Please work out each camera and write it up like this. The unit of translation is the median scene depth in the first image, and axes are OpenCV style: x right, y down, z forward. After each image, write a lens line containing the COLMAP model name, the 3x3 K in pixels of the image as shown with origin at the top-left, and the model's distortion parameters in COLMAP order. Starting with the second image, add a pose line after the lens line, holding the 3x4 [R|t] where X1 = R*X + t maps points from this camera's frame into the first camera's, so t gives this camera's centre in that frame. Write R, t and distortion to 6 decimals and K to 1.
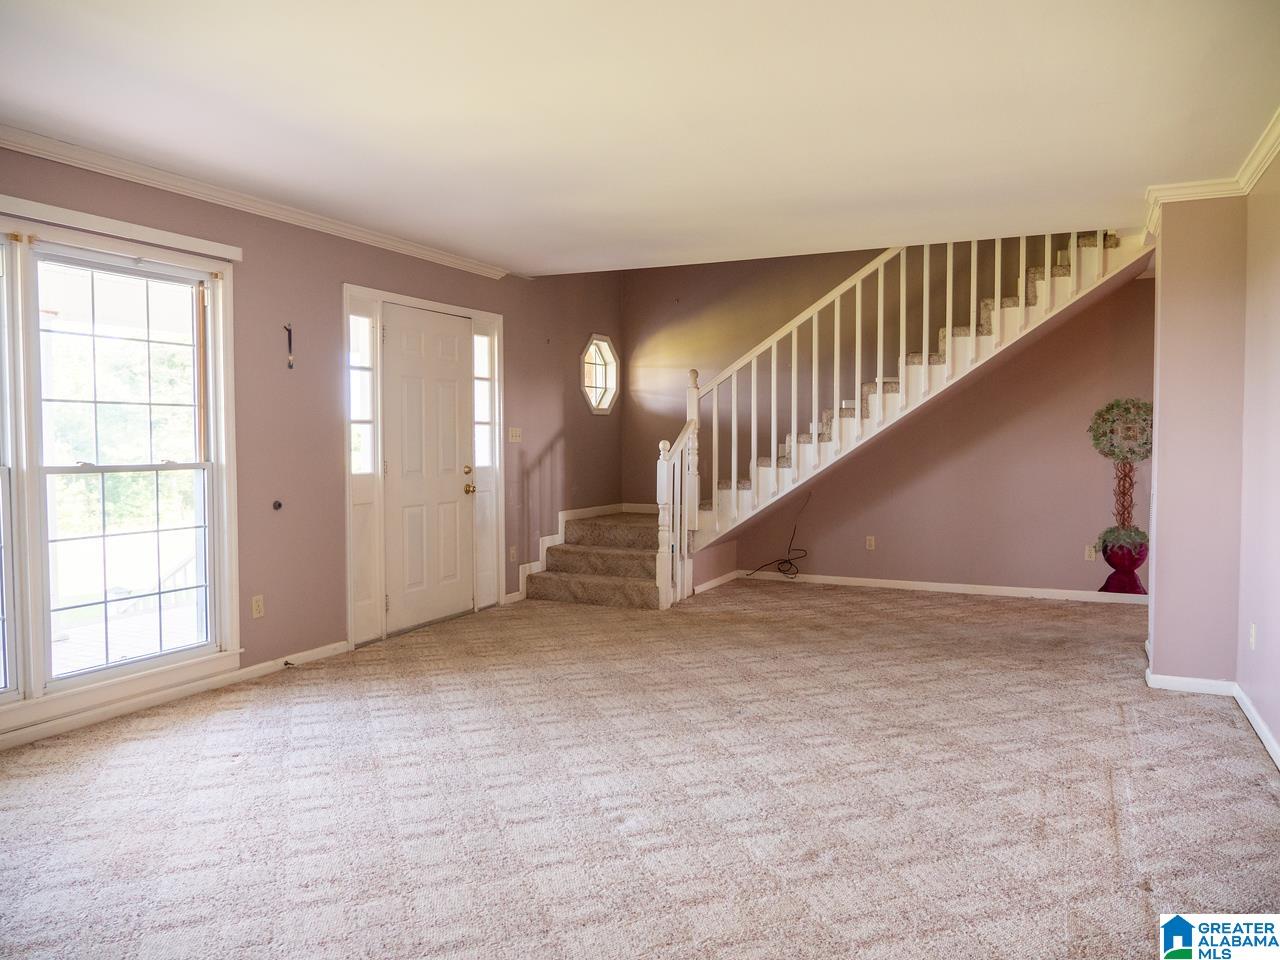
lens RADIAL K [[921.6, 0, 636.7], [0, 921.6, 477.3], [0, 0, 1]] dist [-0.028093, 0.013471]
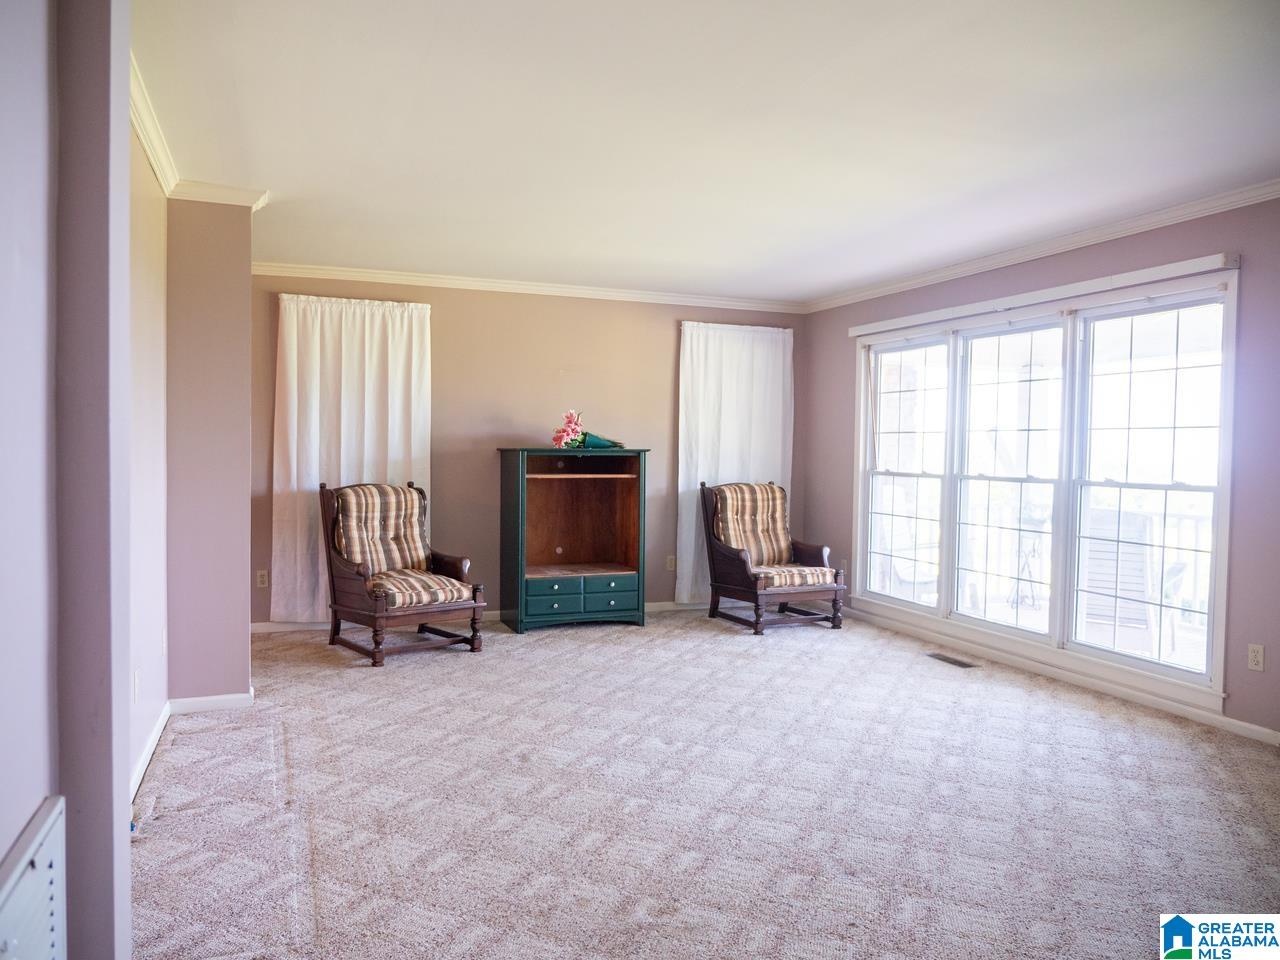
lens RADIAL K [[921.6, 0, 636.7], [0, 921.6, 477.3], [0, 0, 1]] dist [-0.028093, 0.013471]
pose [[-0.687799, 0.013109, -0.725783, 0.825656], [-0.045770, 0.997064, 0.061383, -0.072714], [0.724457, 0.075438, -0.685180, 1.577578]]
